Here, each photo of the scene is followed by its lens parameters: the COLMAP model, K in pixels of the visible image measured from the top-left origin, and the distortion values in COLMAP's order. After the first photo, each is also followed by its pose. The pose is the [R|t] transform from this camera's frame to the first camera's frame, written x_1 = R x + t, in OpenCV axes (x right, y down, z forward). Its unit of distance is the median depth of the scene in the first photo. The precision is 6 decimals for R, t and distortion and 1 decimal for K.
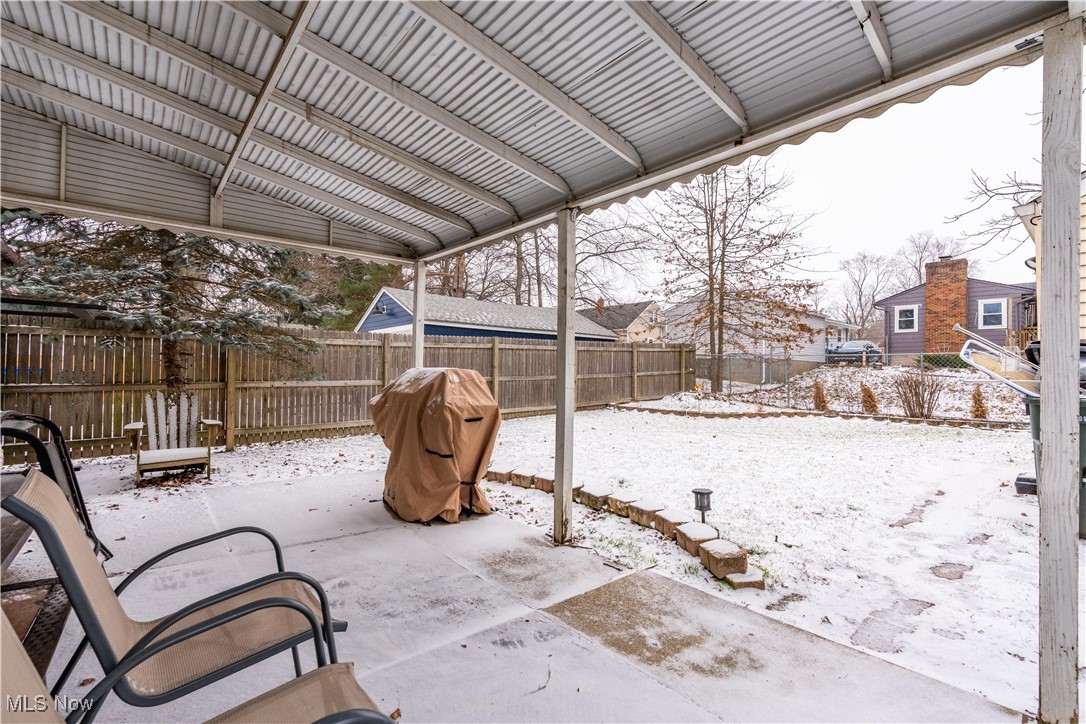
lens RADIAL K [[489.2, 0, 554.0], [0, 489.2, 356.1], [0, 0, 1]] dist [-0.001583, 0.000086]
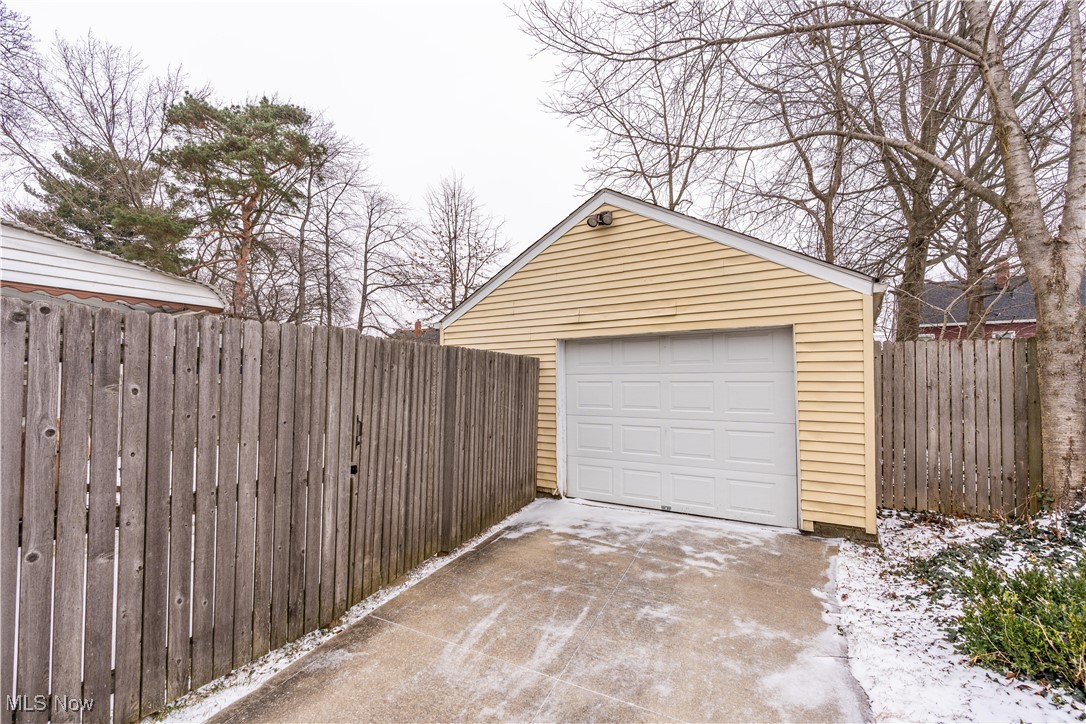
lens RADIAL K [[483.2, 0, 543.0], [0, 483.2, 364.9], [0, 0, 1]] dist [-0.013255, -0.000160]
pose [[0.954507, 0.012861, 0.297911, 0.178726], [-0.005416, 0.999652, -0.025805, -0.013962], [-0.298139, 0.023018, 0.954245, -0.207097]]
